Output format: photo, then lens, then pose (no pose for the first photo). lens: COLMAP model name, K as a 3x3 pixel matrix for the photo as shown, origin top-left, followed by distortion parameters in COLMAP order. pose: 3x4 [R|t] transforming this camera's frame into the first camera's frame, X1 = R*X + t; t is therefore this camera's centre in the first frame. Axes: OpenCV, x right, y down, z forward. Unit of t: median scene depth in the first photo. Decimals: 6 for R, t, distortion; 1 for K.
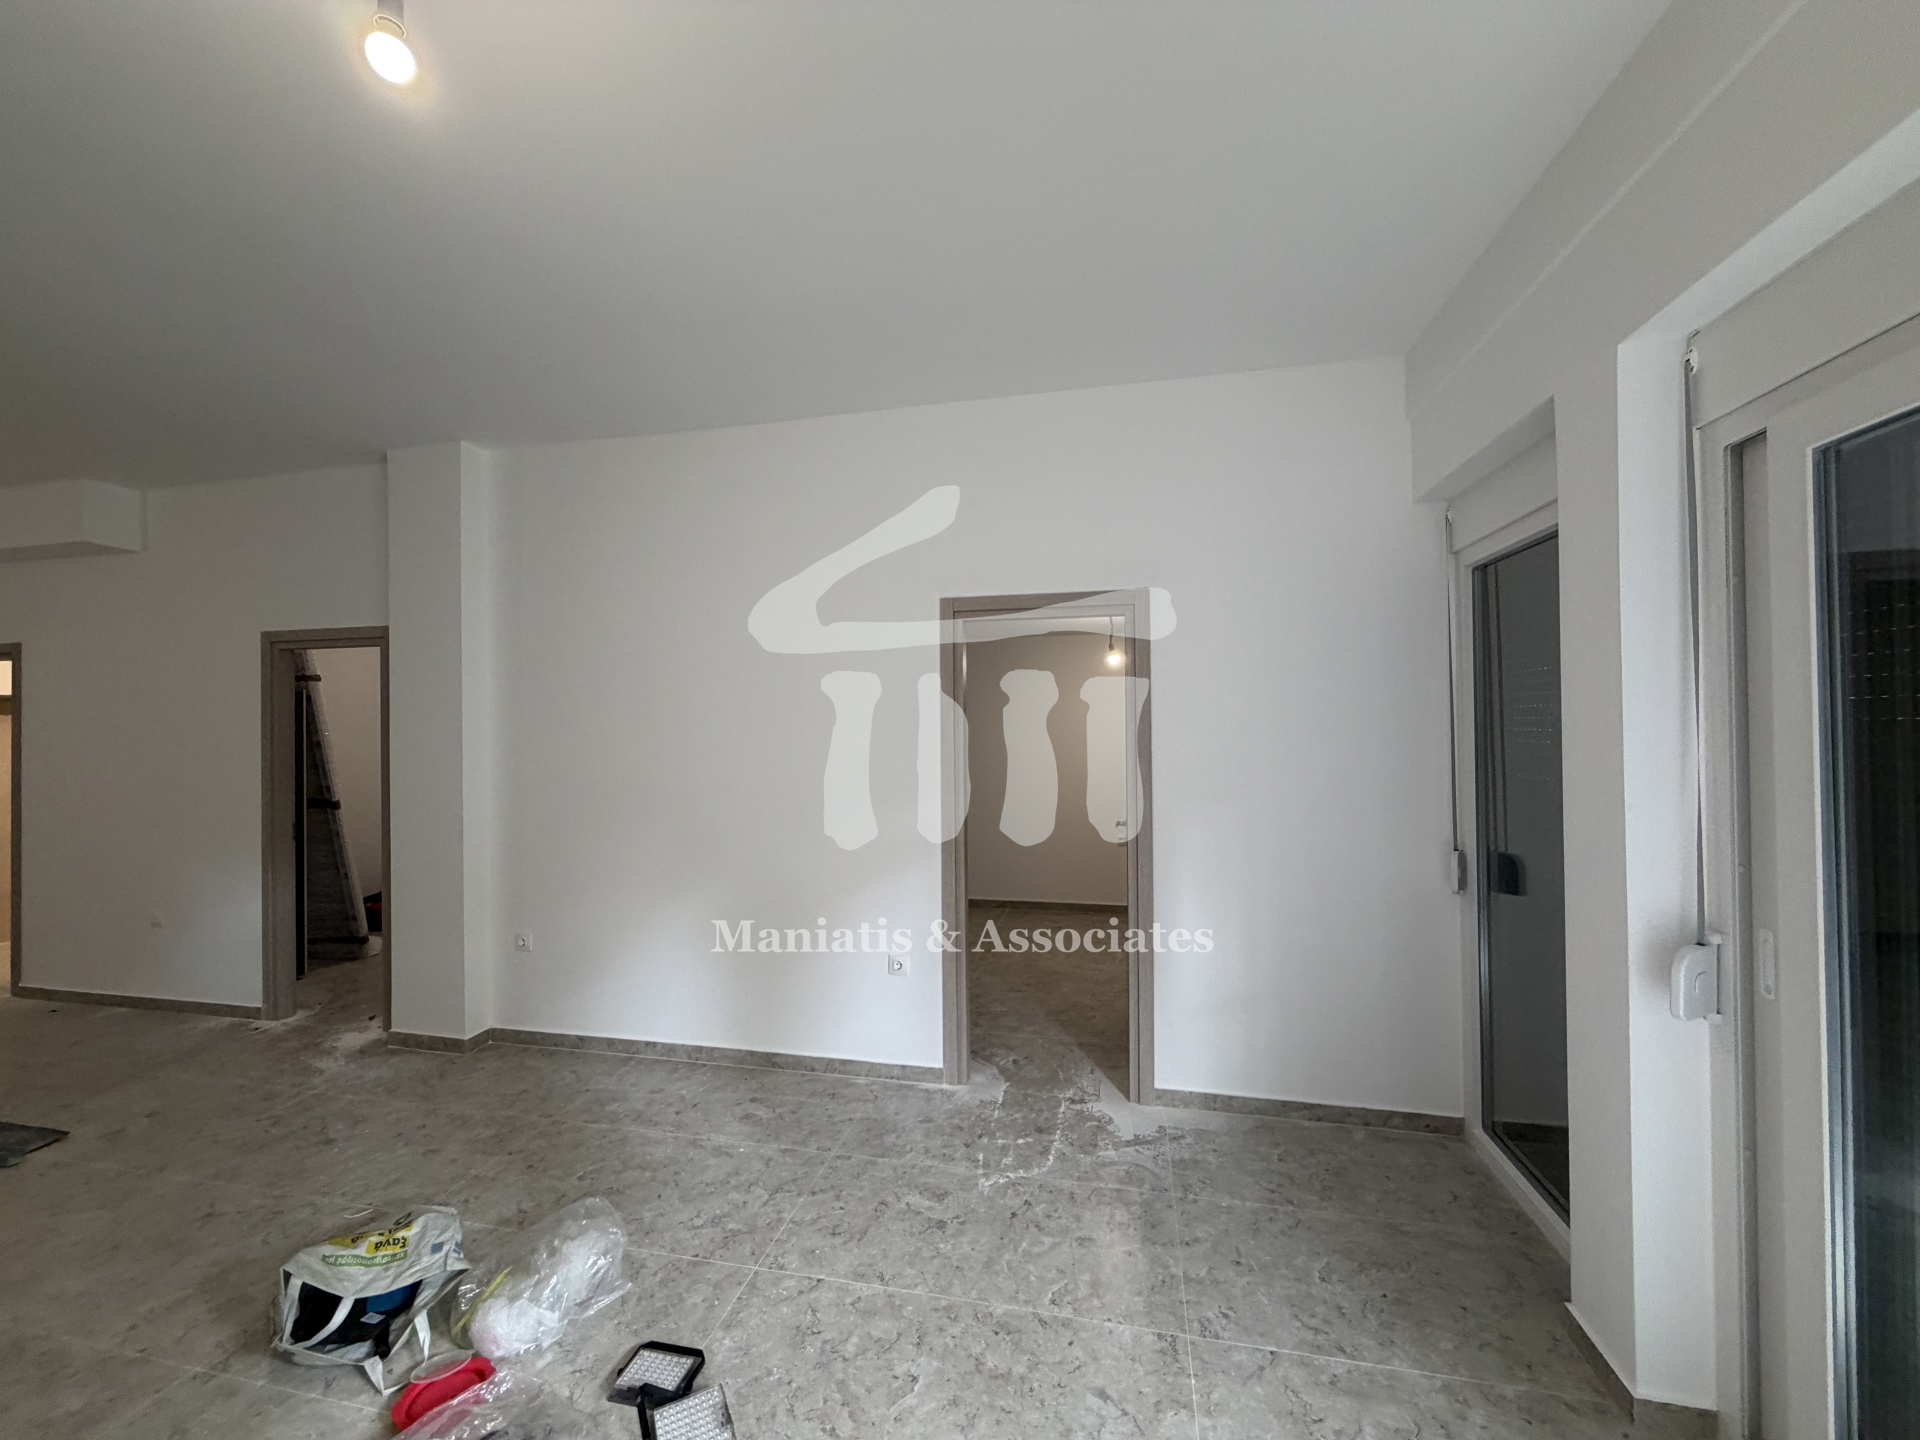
lens RADIAL K [[765.4, 0, 956.1], [0, 765.4, 718.2], [0, 0, 1]] dist [-0.000762, 0.000251]
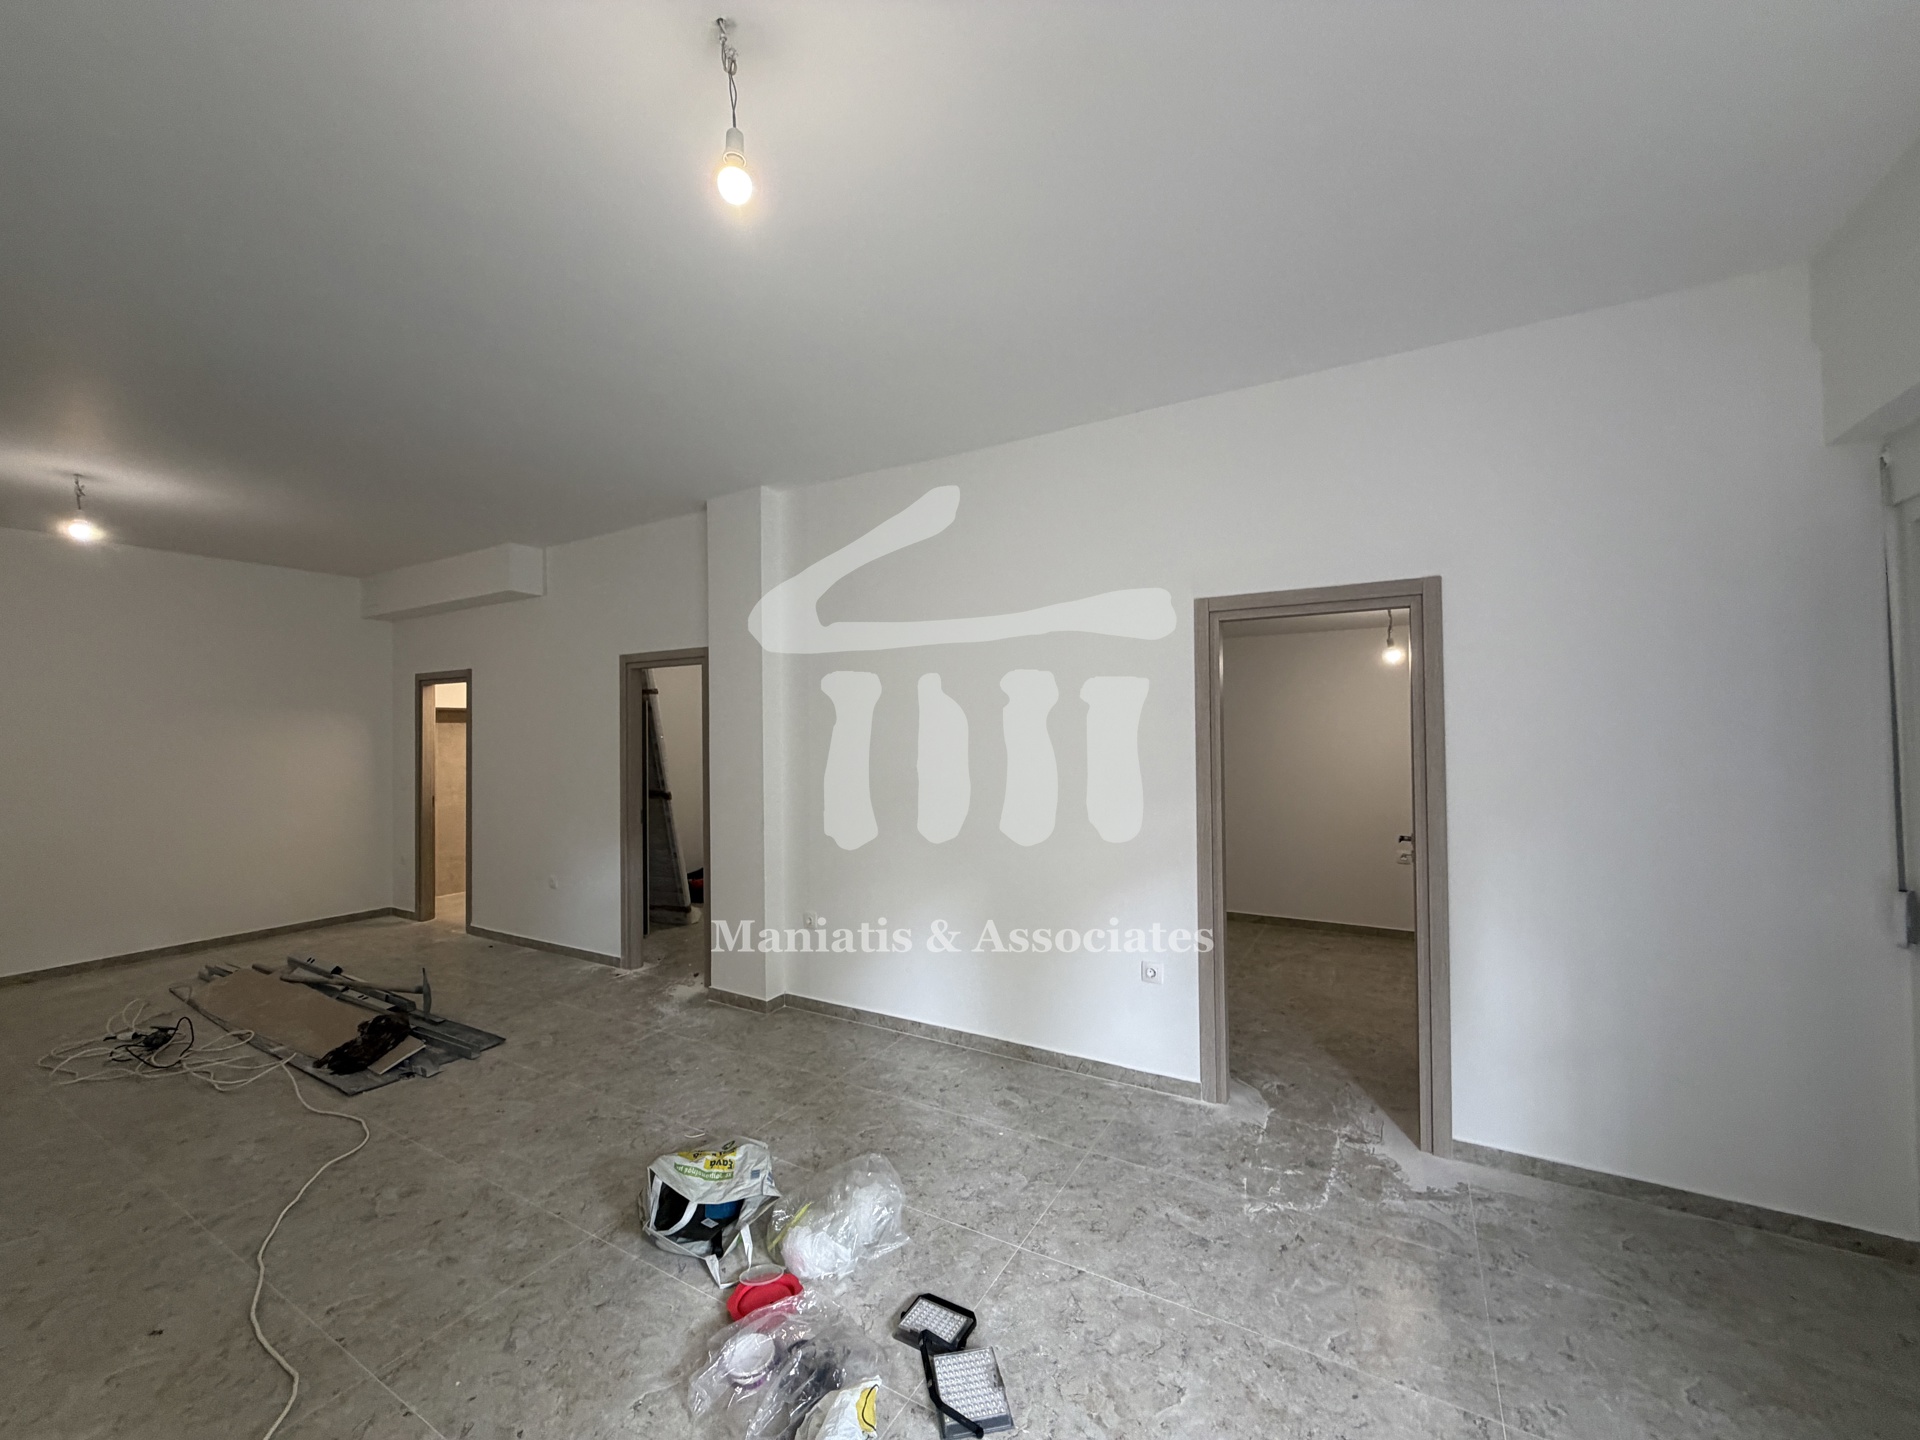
lens RADIAL K [[765.4, 0, 955.1], [0, 765.4, 718.5], [0, 0, 1]] dist [-0.000762, 0.000251]
pose [[0.951970, -0.005870, -0.306136, -0.012653], [0.004248, 0.999973, -0.005963, -0.000206], [0.306162, 0.004376, 0.951969, -0.018292]]
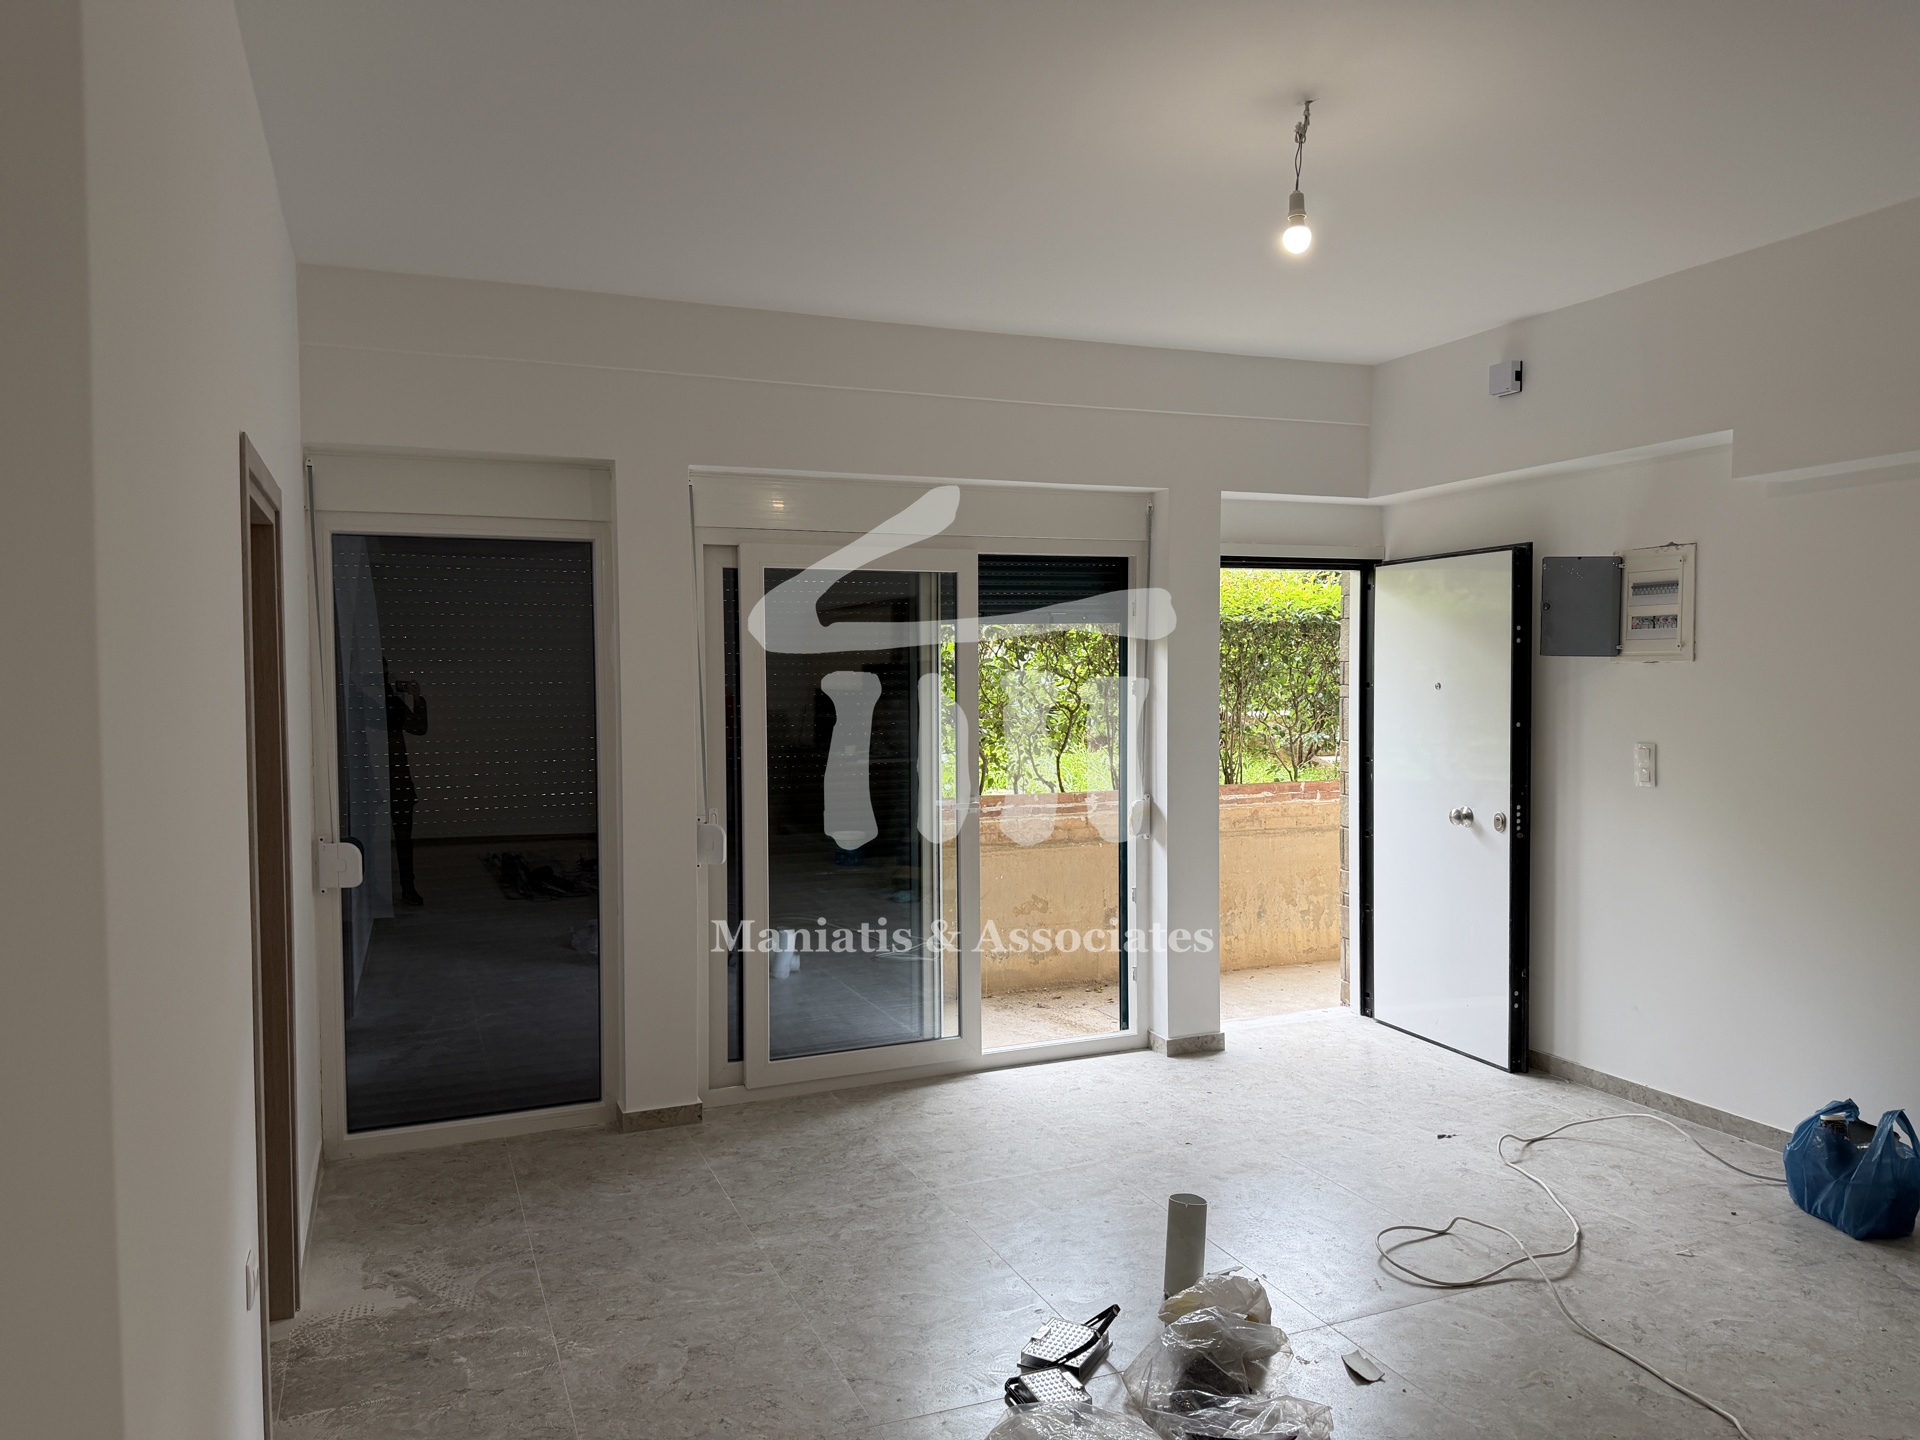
lens RADIAL K [[1354.7, 0, 948.0], [0, 1354.7, 708.0], [0, 0, 1]] dist [0.052196, -0.062392]
pose [[-0.571919, -0.002190, 0.820307, -0.889496], [0.004626, 0.999972, 0.005895, 0.004936], [-0.820297, 0.007166, -0.571893, 1.082358]]
